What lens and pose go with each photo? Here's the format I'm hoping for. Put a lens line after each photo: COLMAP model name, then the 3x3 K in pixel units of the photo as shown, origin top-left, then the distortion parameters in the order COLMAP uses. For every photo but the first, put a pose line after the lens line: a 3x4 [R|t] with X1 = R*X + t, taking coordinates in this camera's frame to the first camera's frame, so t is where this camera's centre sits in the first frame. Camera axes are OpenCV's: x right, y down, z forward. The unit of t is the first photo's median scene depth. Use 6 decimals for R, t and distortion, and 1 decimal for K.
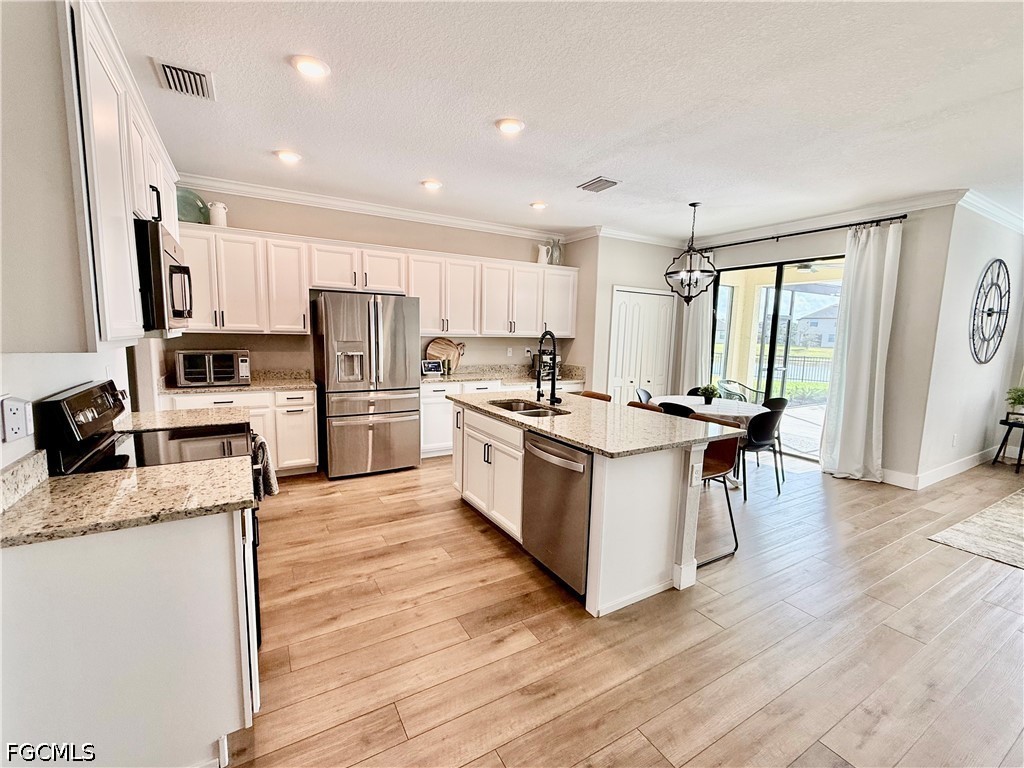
lens RADIAL K [[443.0, 0, 510.4], [0, 443.0, 383.9], [0, 0, 1]] dist [-0.000671, 0.000170]
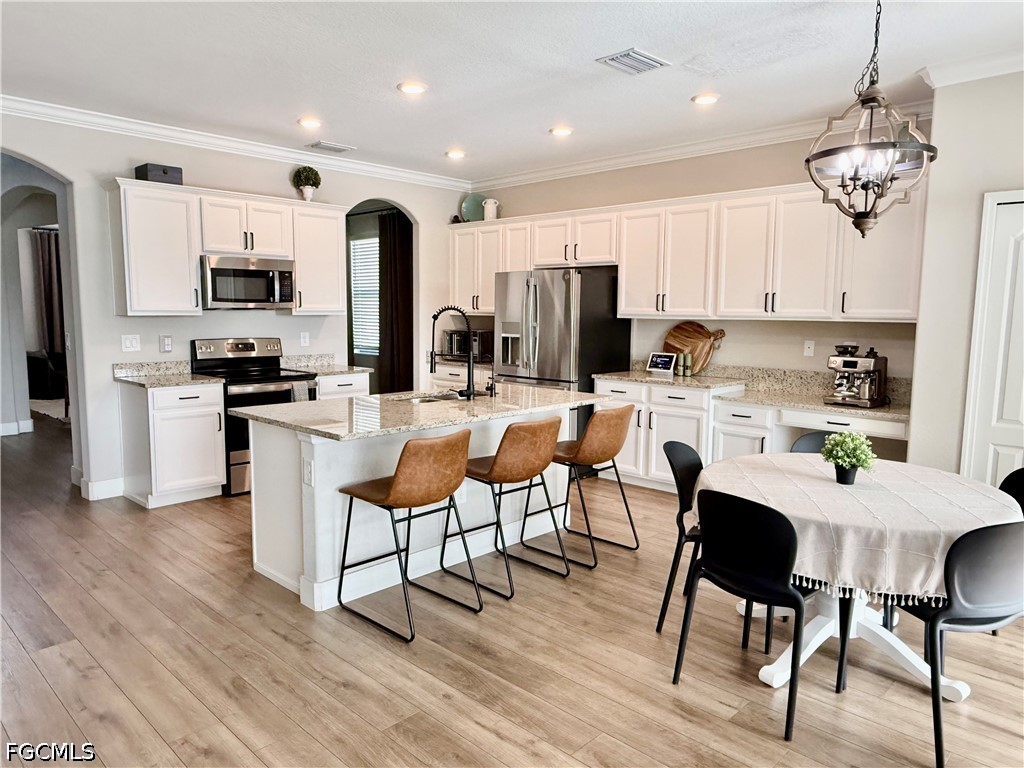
lens RADIAL K [[700.3, 0, 505.5], [0, 700.3, 390.5], [0, 0, 1]] dist [0.001118, -0.000520]
pose [[0.259868, 0.091159, -0.961332, 0.948453], [-0.116794, 0.991193, 0.062419, -0.038988], [0.958555, 0.096057, 0.268226, 0.529531]]
